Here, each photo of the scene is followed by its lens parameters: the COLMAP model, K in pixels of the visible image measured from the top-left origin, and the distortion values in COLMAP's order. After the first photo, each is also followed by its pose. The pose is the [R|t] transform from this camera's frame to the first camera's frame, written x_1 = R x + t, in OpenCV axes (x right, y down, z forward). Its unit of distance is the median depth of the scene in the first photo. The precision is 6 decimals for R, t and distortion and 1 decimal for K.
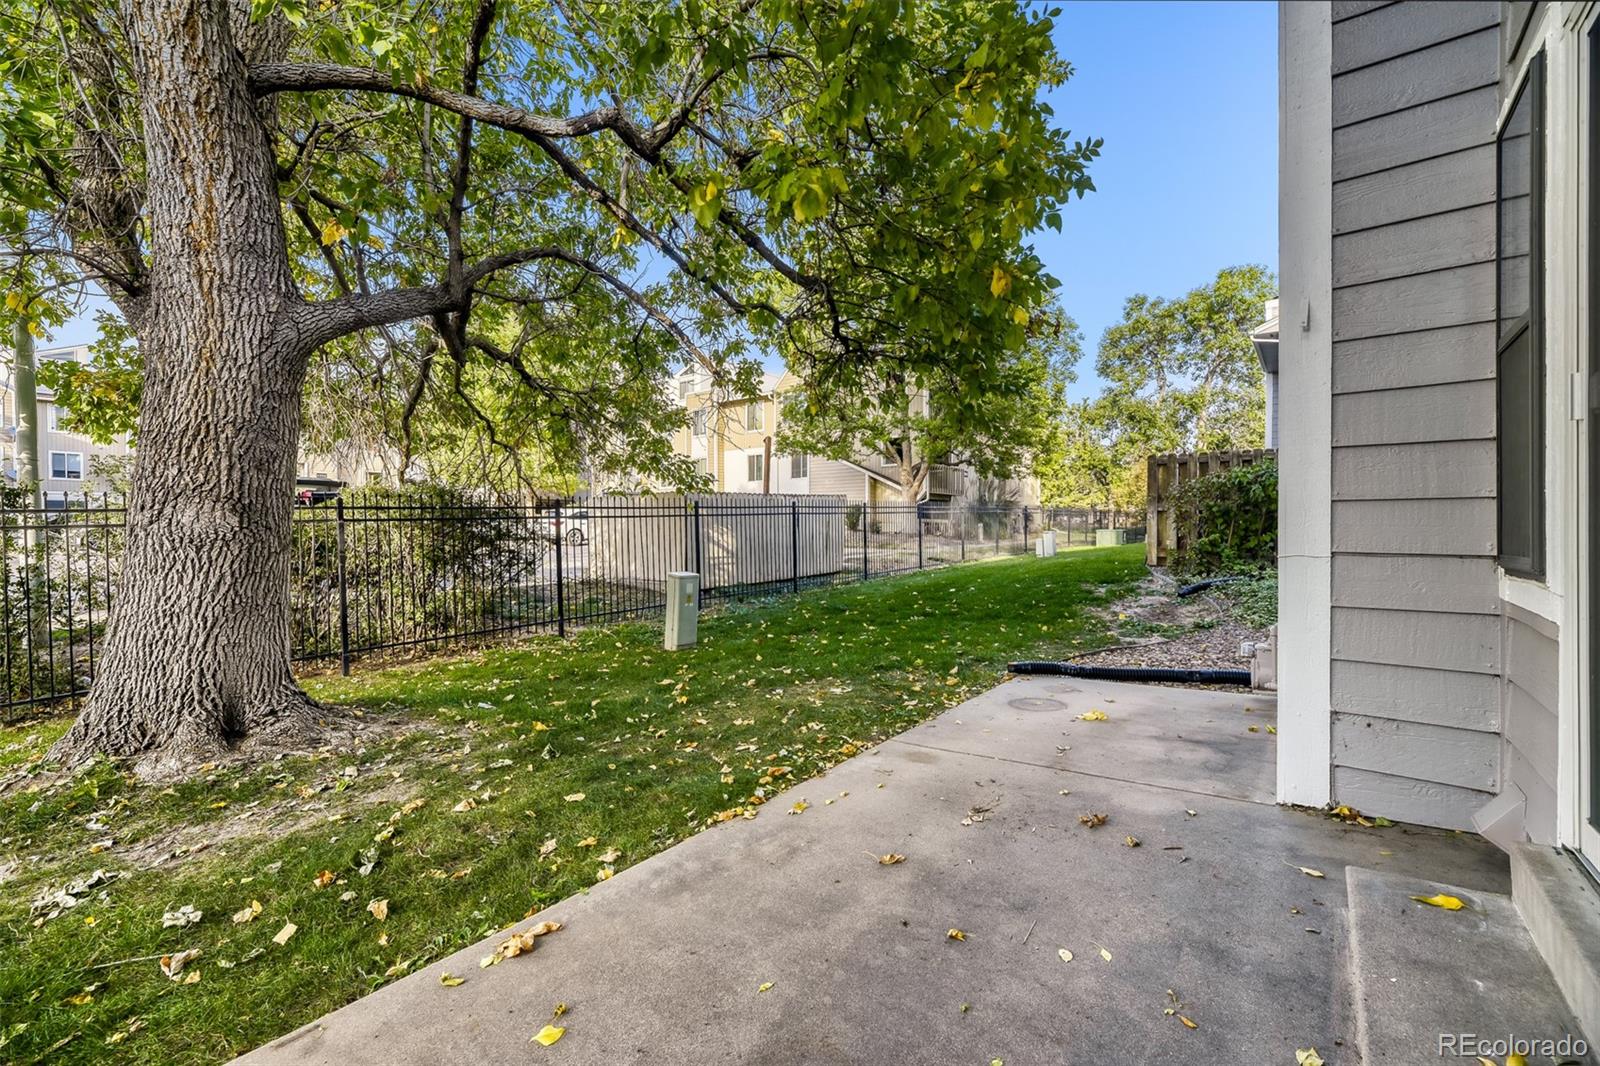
lens RADIAL K [[649.6, 0, 796.7], [0, 649.6, 534.4], [0, 0, 1]] dist [-0.000737, -0.001288]
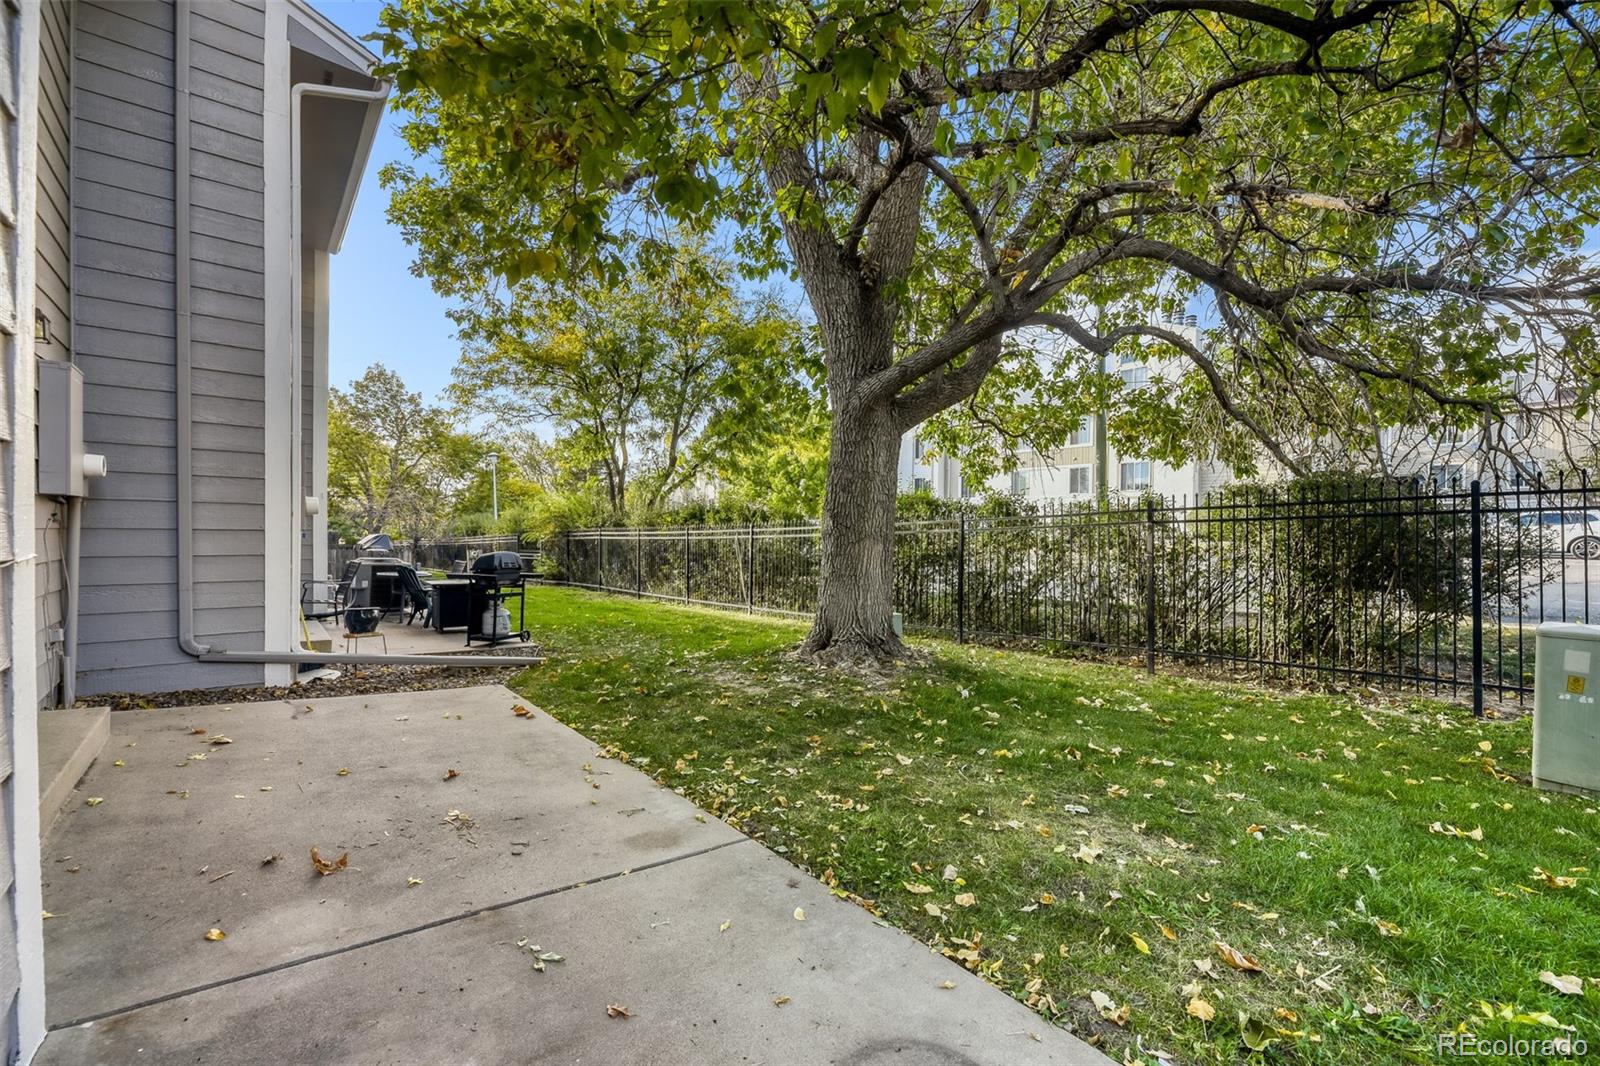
lens RADIAL K [[649.6, 0, 792.7], [0, 649.6, 534.5], [0, 0, 1]] dist [-0.000737, -0.001288]
pose [[-0.198470, 0.002248, -0.980104, 0.863027], [-0.013010, 0.999903, 0.004928, 0.002281], [0.980021, 0.013729, -0.198422, 1.290632]]
